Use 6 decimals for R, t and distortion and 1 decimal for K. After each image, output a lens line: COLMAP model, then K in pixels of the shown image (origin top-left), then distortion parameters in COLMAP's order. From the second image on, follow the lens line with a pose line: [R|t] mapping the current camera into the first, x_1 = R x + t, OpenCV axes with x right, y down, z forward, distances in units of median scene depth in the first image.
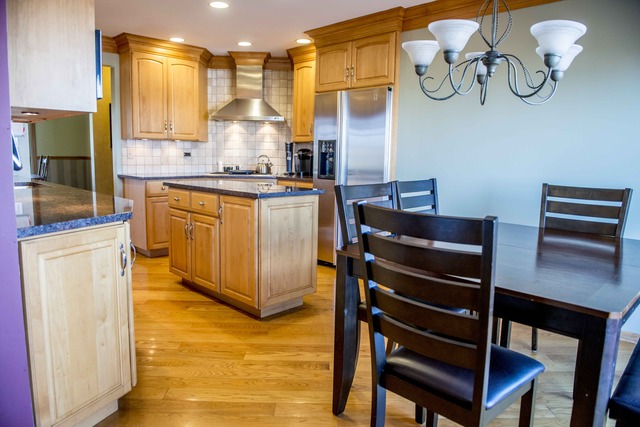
lens RADIAL K [[437.1, 0, 320.1], [0, 437.1, 211.9], [0, 0, 1]] dist [-0.053056, 0.000634]
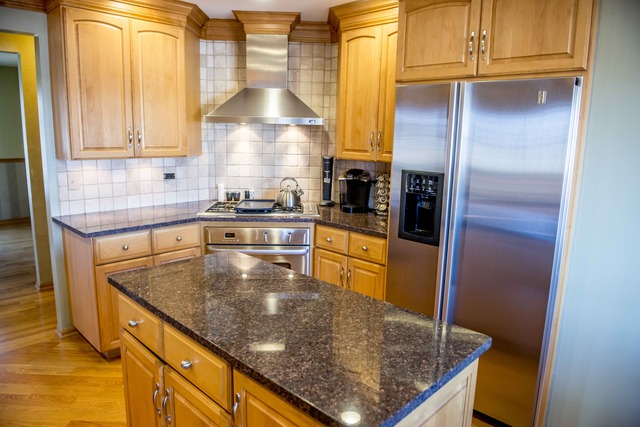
lens RADIAL K [[437.1, 0, 321.2], [0, 437.1, 212.4], [0, 0, 1]] dist [-0.053056, 0.000634]
pose [[0.999928, 0.000106, 0.012037, -0.092511], [-0.000670, 0.998902, 0.046847, -0.111479], [-0.012019, -0.046852, 0.998830, 0.366611]]
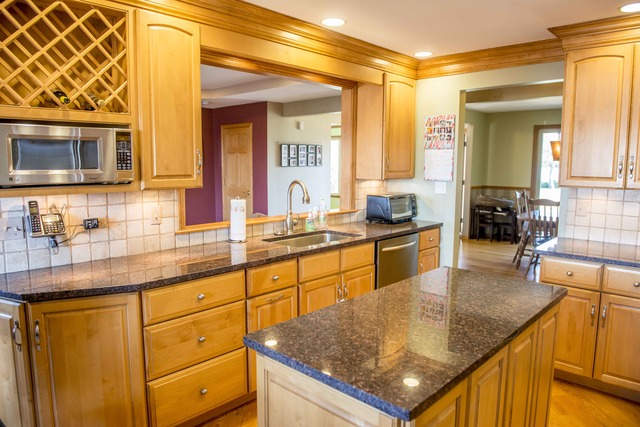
lens RADIAL K [[437.1, 0, 322.3], [0, 437.1, 213.7], [0, 0, 1]] dist [-0.053056, 0.000634]
pose [[0.030704, 0.099589, -0.994555, 0.174580], [-0.142496, 0.985297, 0.094263, -0.122623], [0.989319, 0.138825, 0.044444, 0.548396]]
